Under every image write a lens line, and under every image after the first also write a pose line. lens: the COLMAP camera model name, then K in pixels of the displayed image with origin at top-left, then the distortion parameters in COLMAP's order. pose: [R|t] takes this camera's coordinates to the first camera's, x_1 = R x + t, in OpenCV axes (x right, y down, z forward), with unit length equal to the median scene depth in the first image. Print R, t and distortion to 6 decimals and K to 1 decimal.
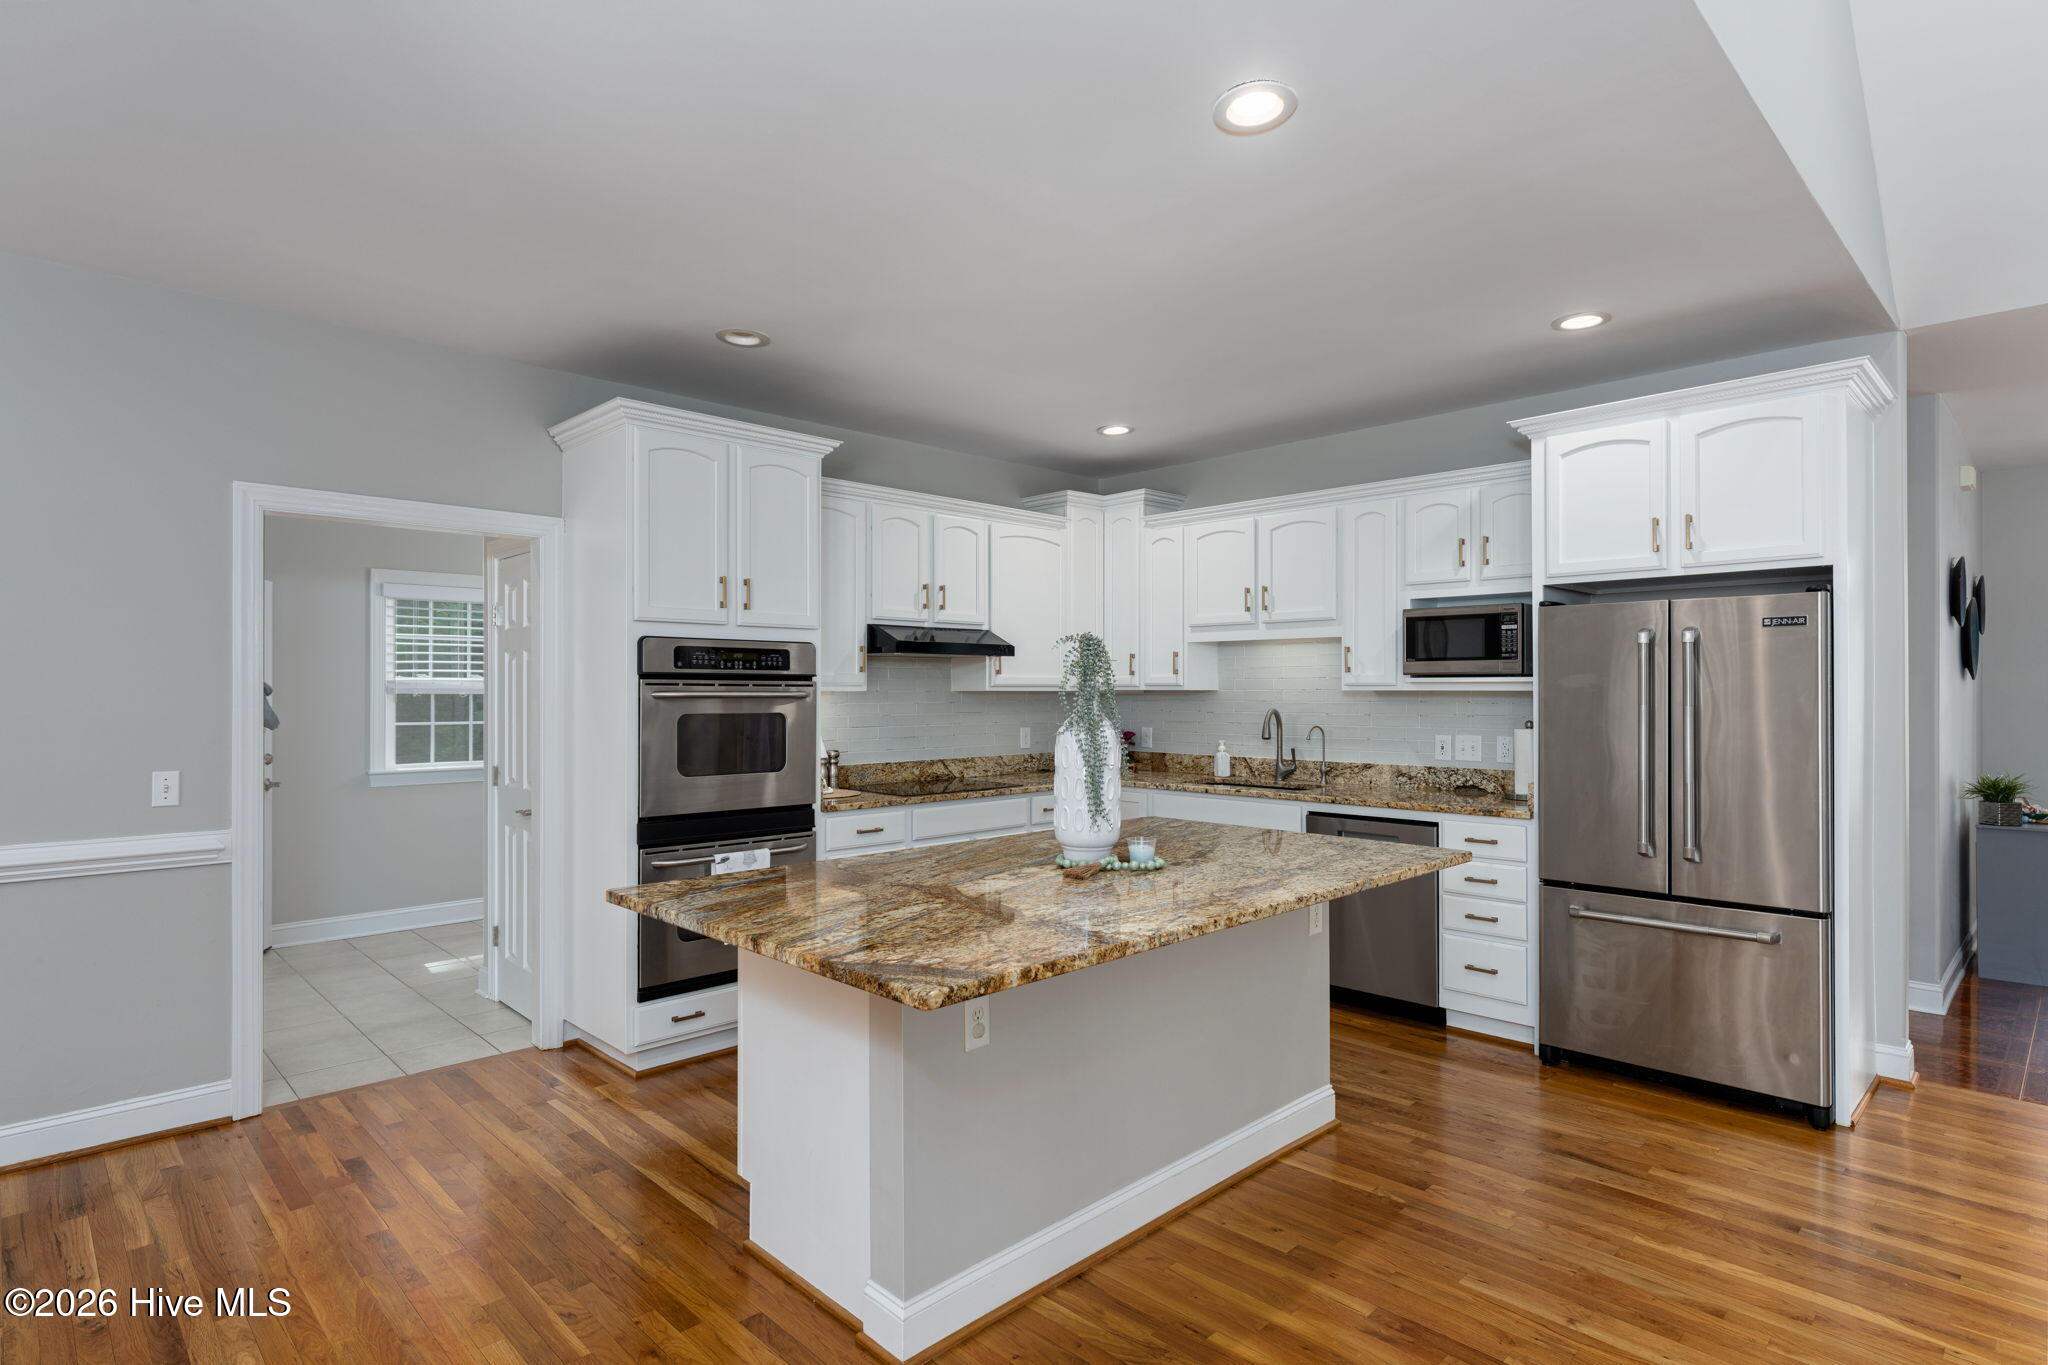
lens RADIAL K [[1080.0, 0, 1015.2], [0, 1080.0, 688.0], [0, 0, 1]] dist [-0.001859, 0.001089]
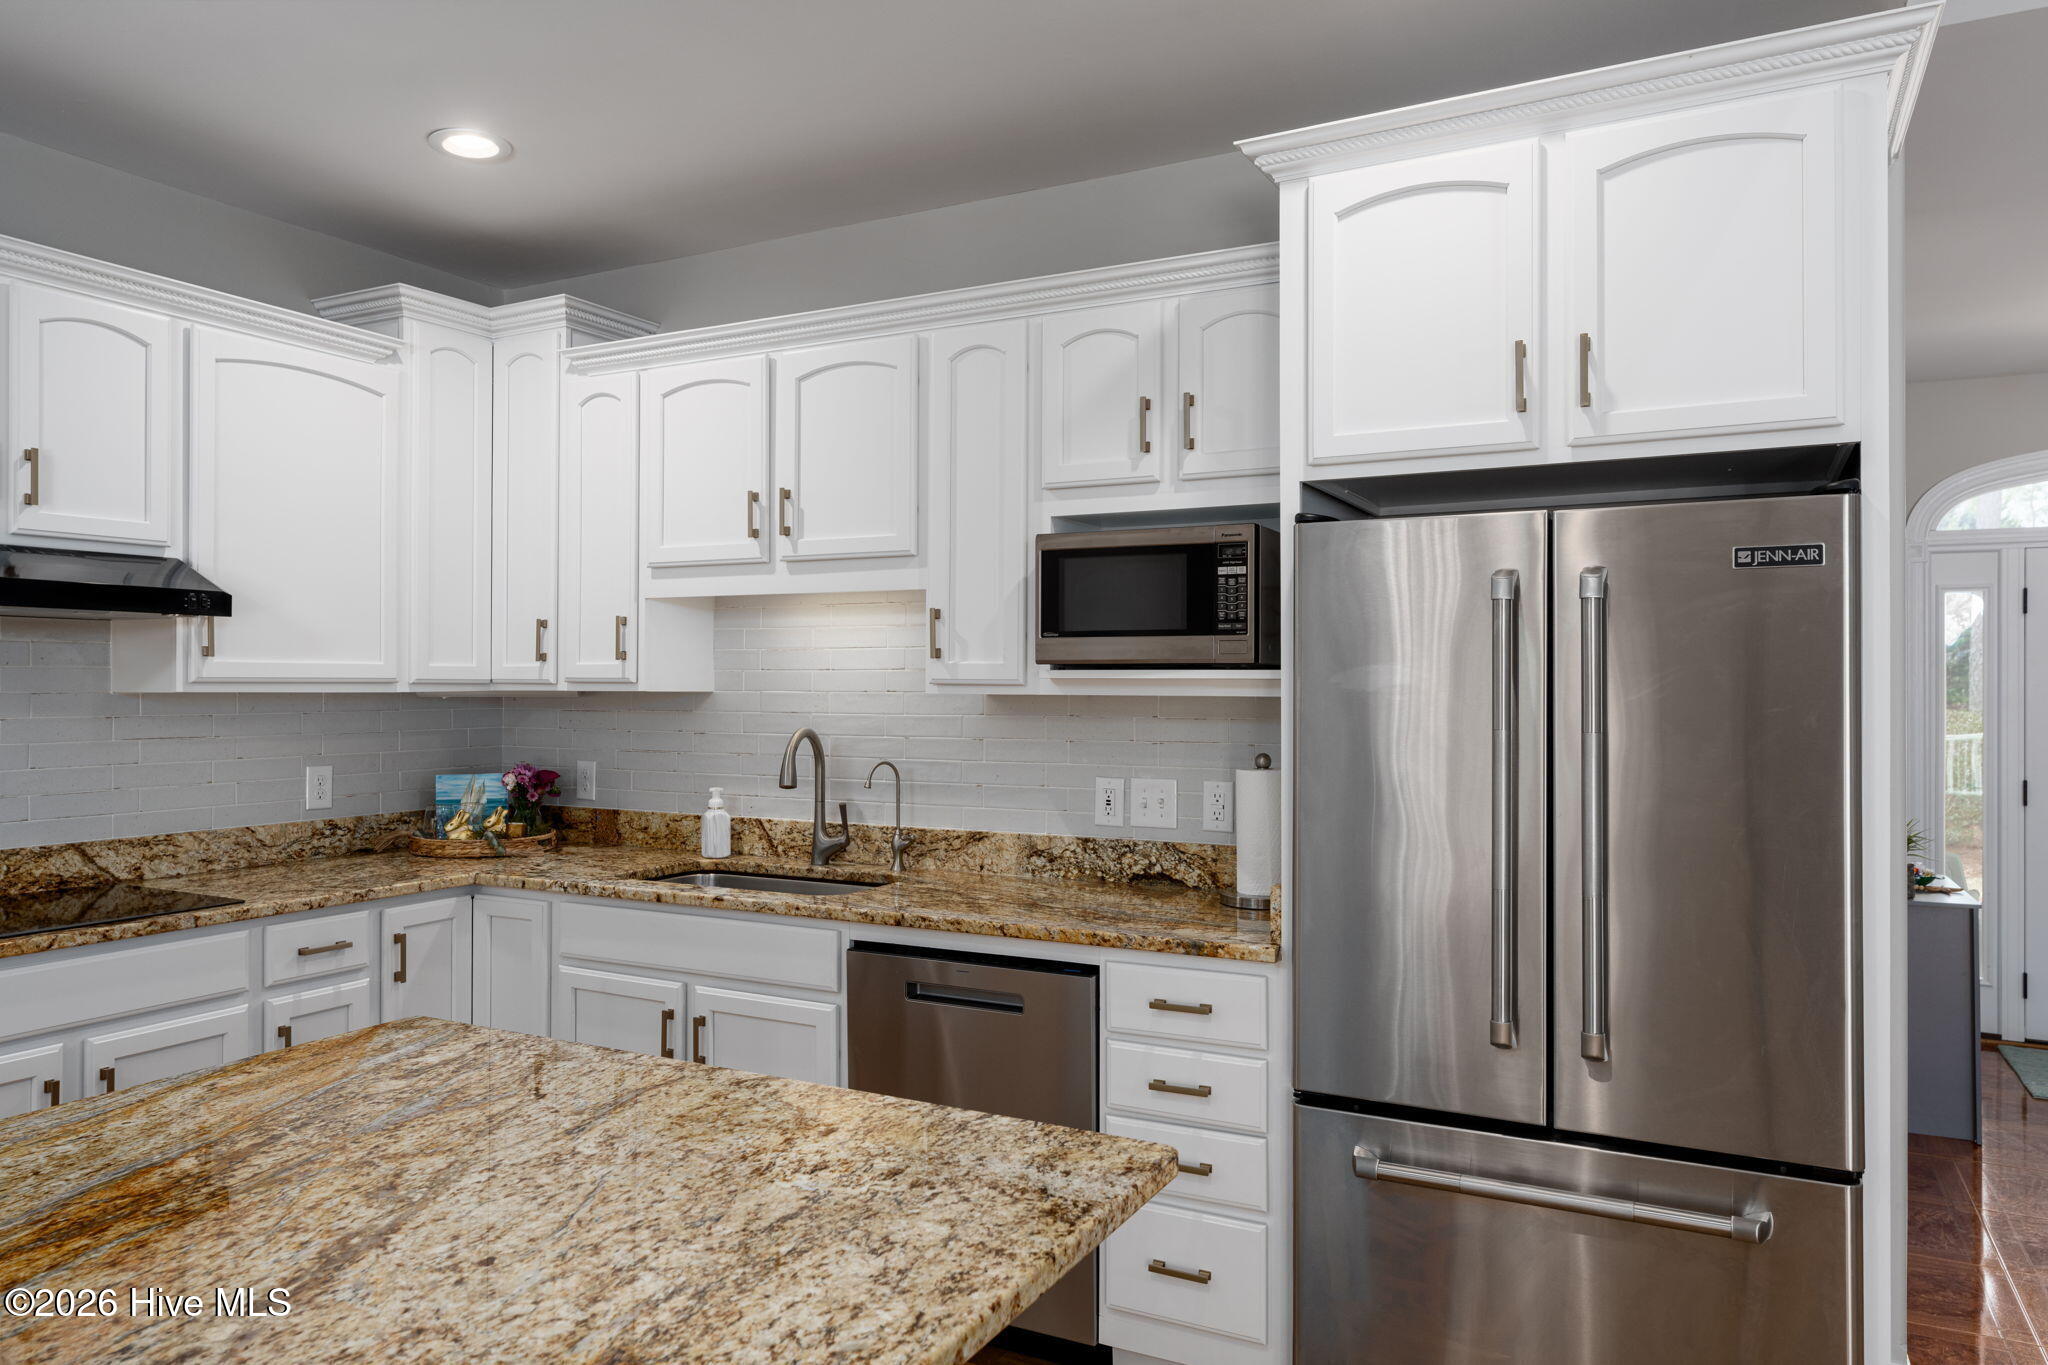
lens RADIAL K [[1373.1, 0, 1024.0], [0, 1373.1, 682.5], [0, 0, 1]] dist [0.007427, 0.001952]
pose [[0.951538, 0.004477, 0.307499, 0.146297], [-0.004467, 0.999990, -0.000736, -0.002851], [-0.307499, -0.000673, 0.951548, 0.365261]]
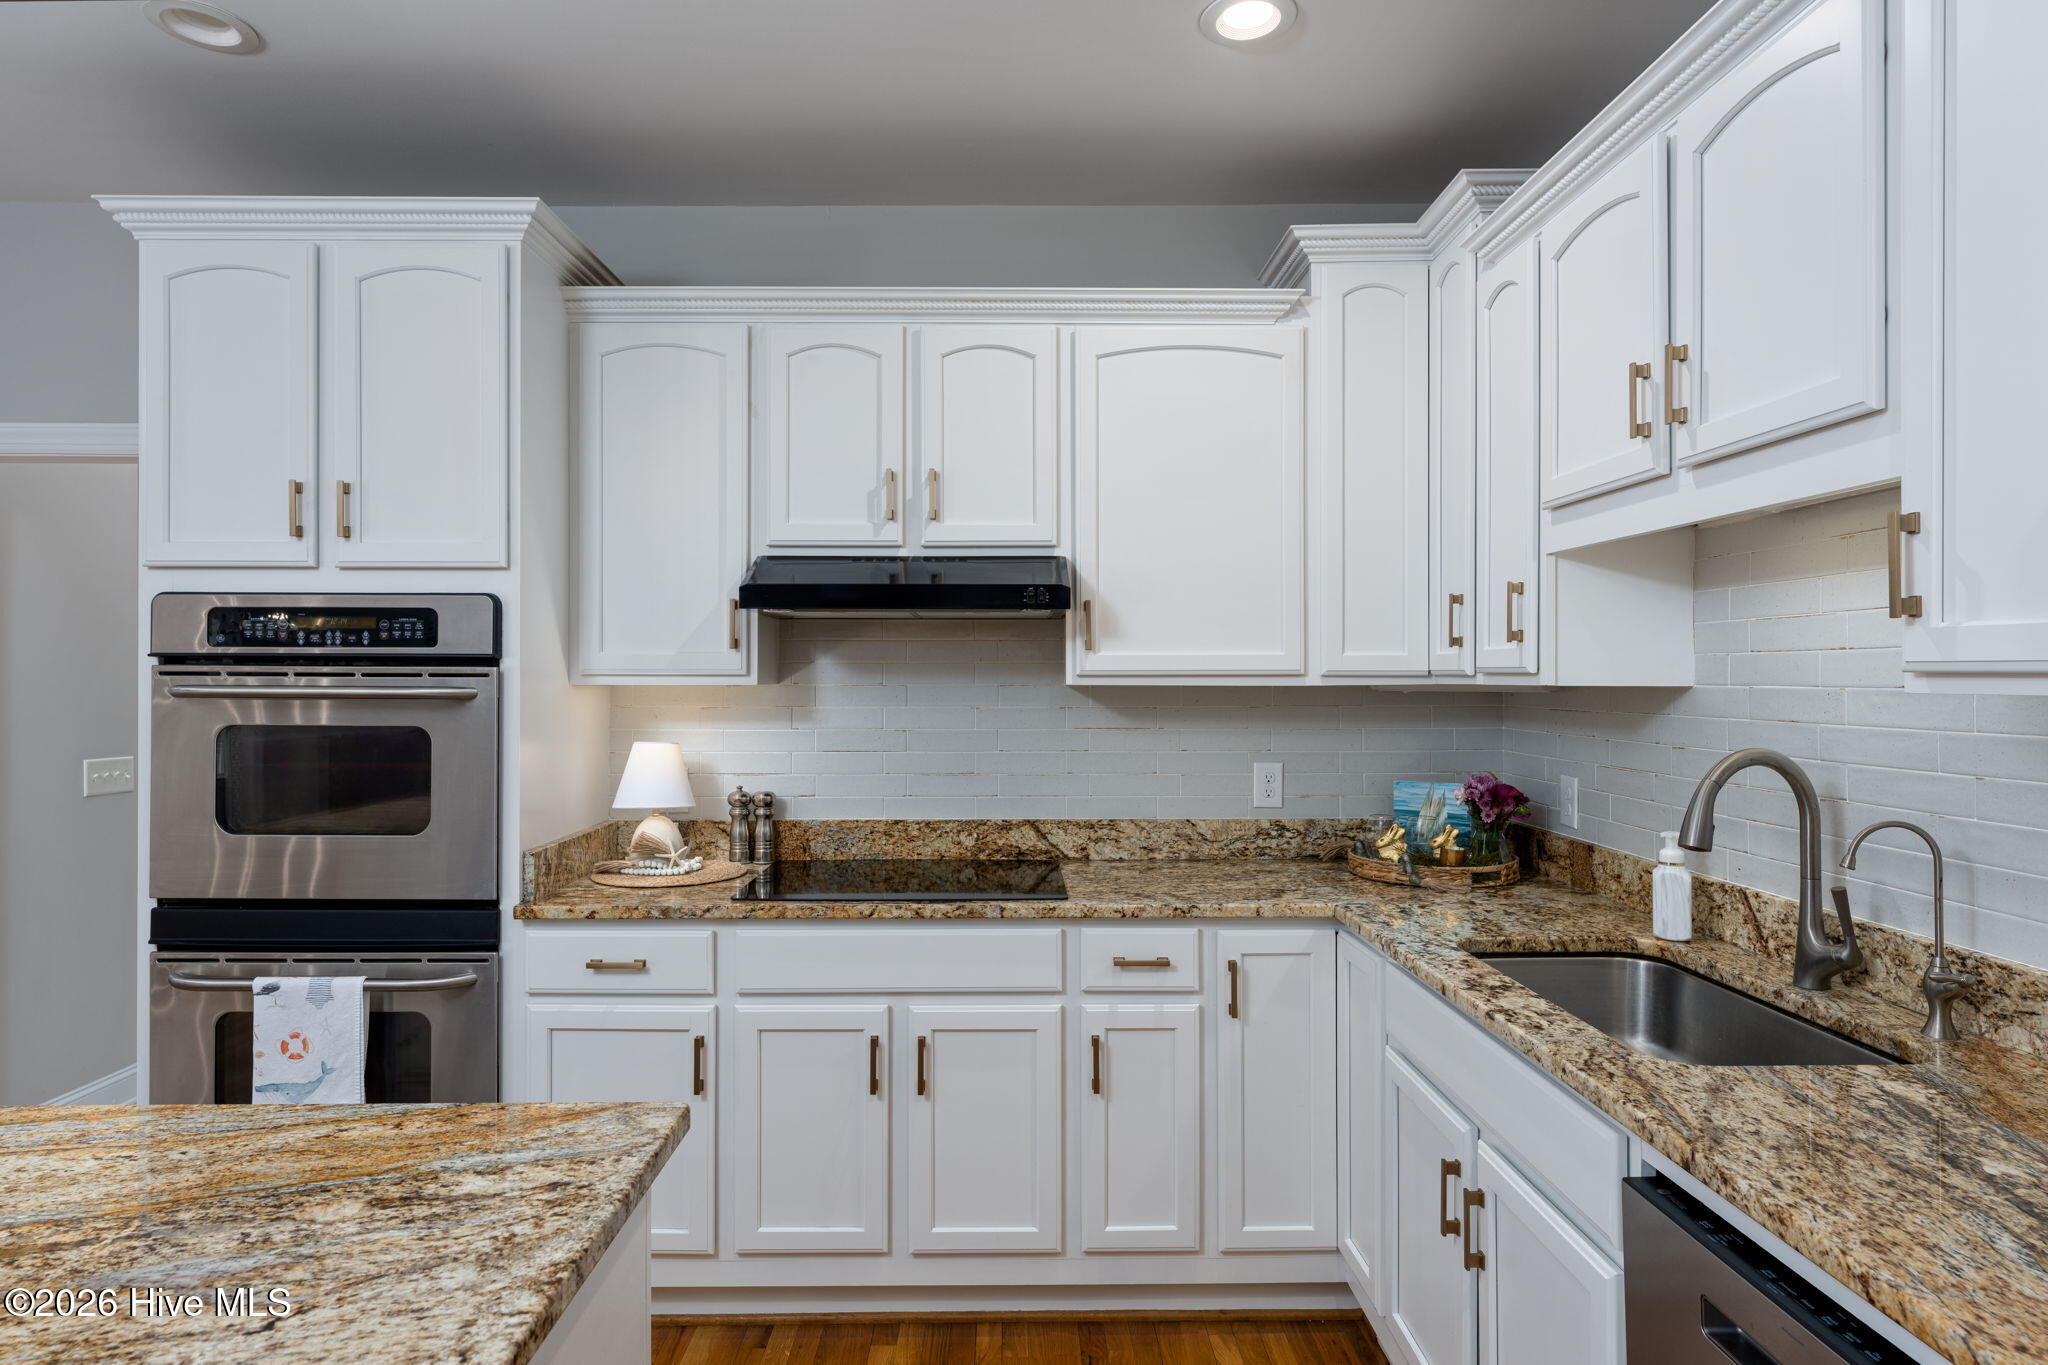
lens RADIAL K [[1177.3, 0, 1020.7], [0, 1177.3, 675.8], [0, 0, 1]] dist [-0.000012, 0.000508]
pose [[0.721190, 0.000182, -0.692738, 0.343495], [0.000606, 0.999999, 0.000893, -0.001958], [0.692737, -0.001064, 0.721189, 0.666123]]
